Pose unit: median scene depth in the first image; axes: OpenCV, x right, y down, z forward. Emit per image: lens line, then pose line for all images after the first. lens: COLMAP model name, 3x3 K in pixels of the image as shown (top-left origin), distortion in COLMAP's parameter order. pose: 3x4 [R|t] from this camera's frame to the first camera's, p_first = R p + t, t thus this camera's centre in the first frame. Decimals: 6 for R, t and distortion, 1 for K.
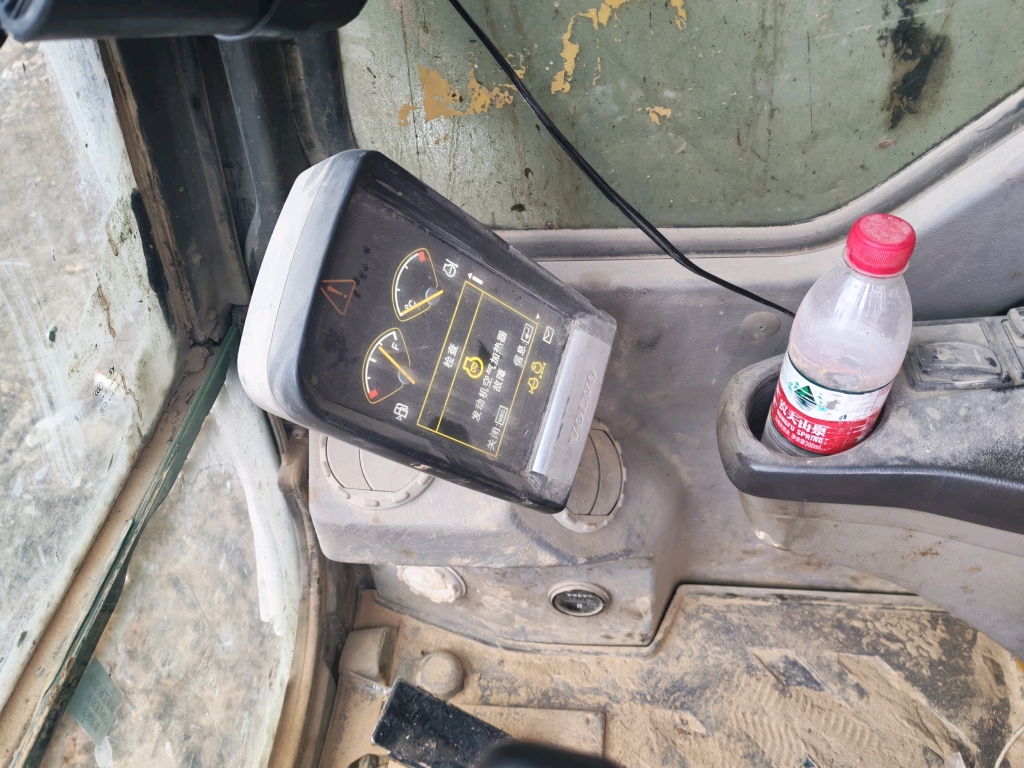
lens RADIAL K [[788.9, 0, 533.2], [0, 788.9, 395.7], [0, 0, 1]] dist [0.008334, -0.005311]
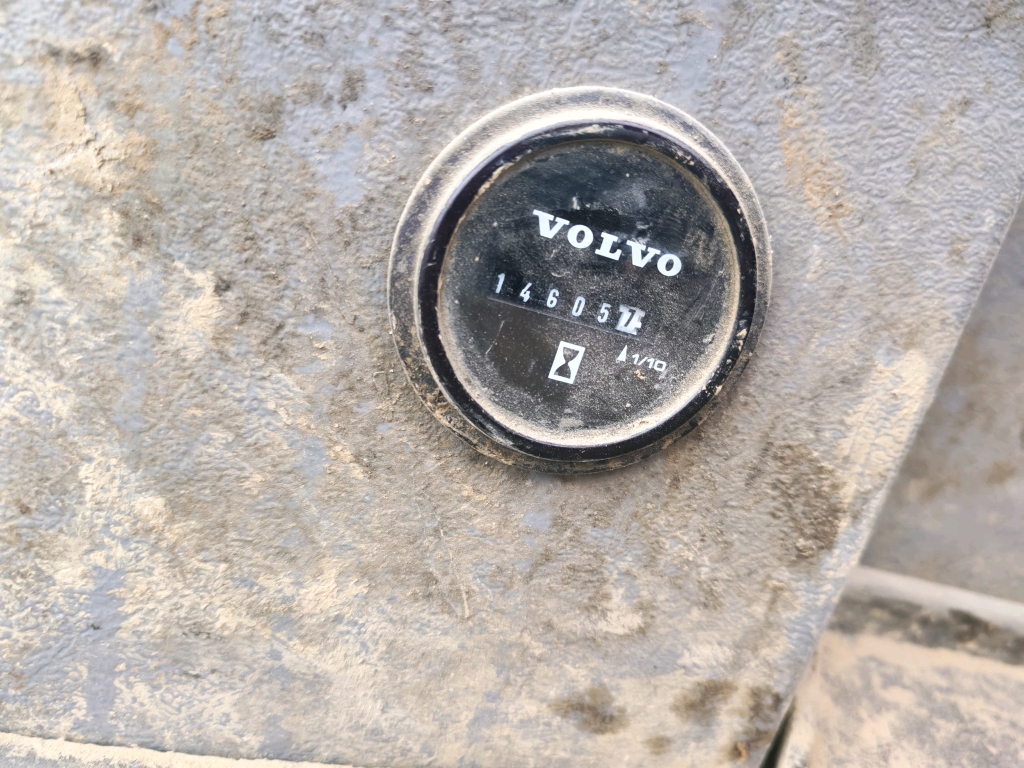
lens RADIAL K [[788.9, 0, 518.2], [0, 788.9, 391.1], [0, 0, 1]] dist [0.008334, -0.005311]
pose [[0.901376, 0.252394, 0.351879, -0.007152], [-0.059637, 0.877192, -0.476422, 0.471715], [-0.428911, 0.408450, 0.805732, 1.188728]]
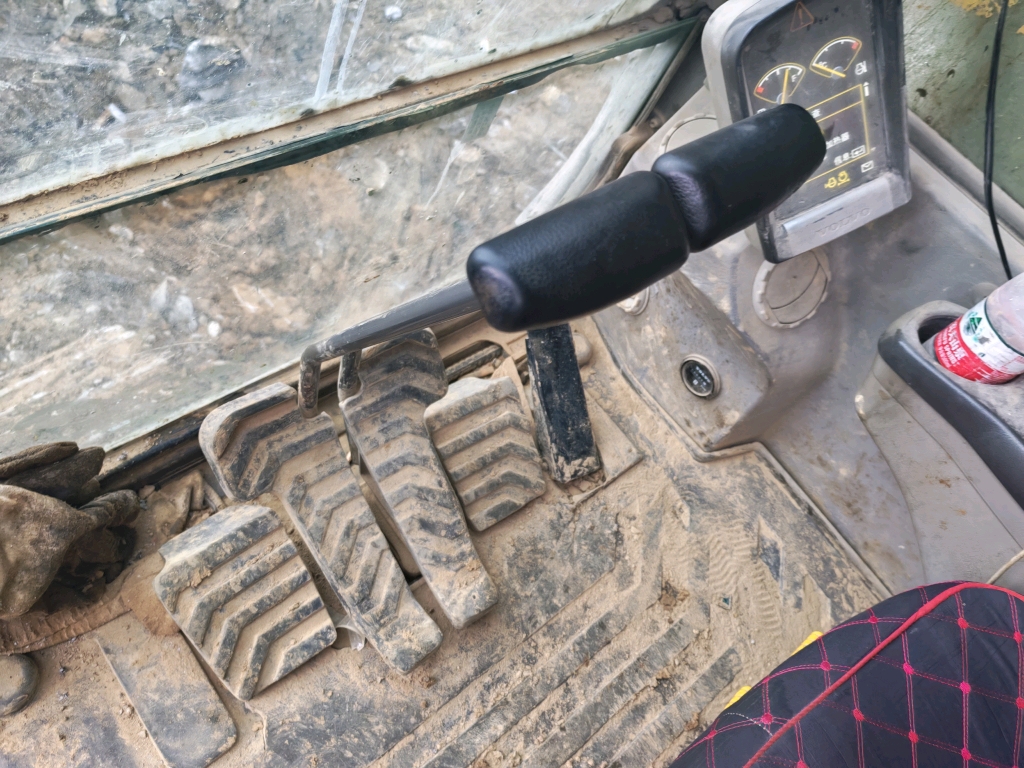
lens RADIAL K [[788.9, 0, 540.5], [0, 788.9, 374.6], [0, 0, 1]] dist [0.008334, -0.005311]
pose [[0.657136, 0.737718, -0.154742, 0.111283], [-0.718283, 0.675109, 0.168219, 0.302555], [0.228566, 0.000606, 0.973528, -0.396920]]
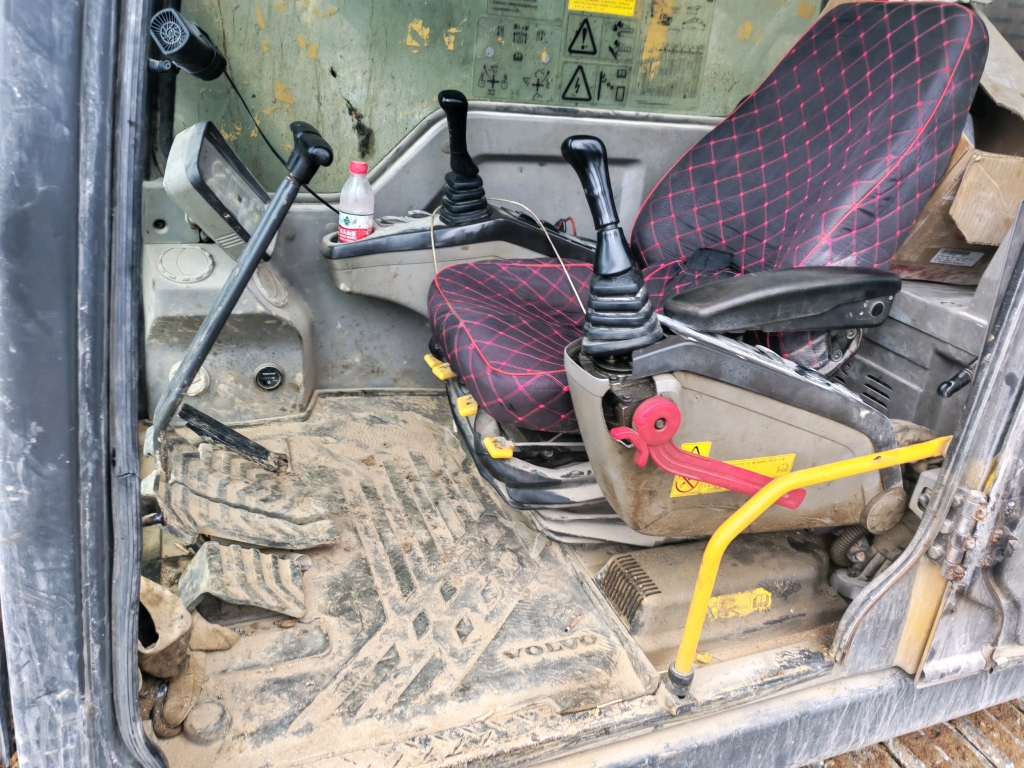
lens RADIAL K [[788.9, 0, 506.6], [0, 788.9, 385.3], [0, 0, 1]] dist [0.008334, -0.005311]
pose [[0.888032, -0.037806, 0.458226, -0.463786], [0.207745, 0.922074, -0.326529, 1.476604], [-0.410173, 0.385162, 0.826685, -1.342612]]
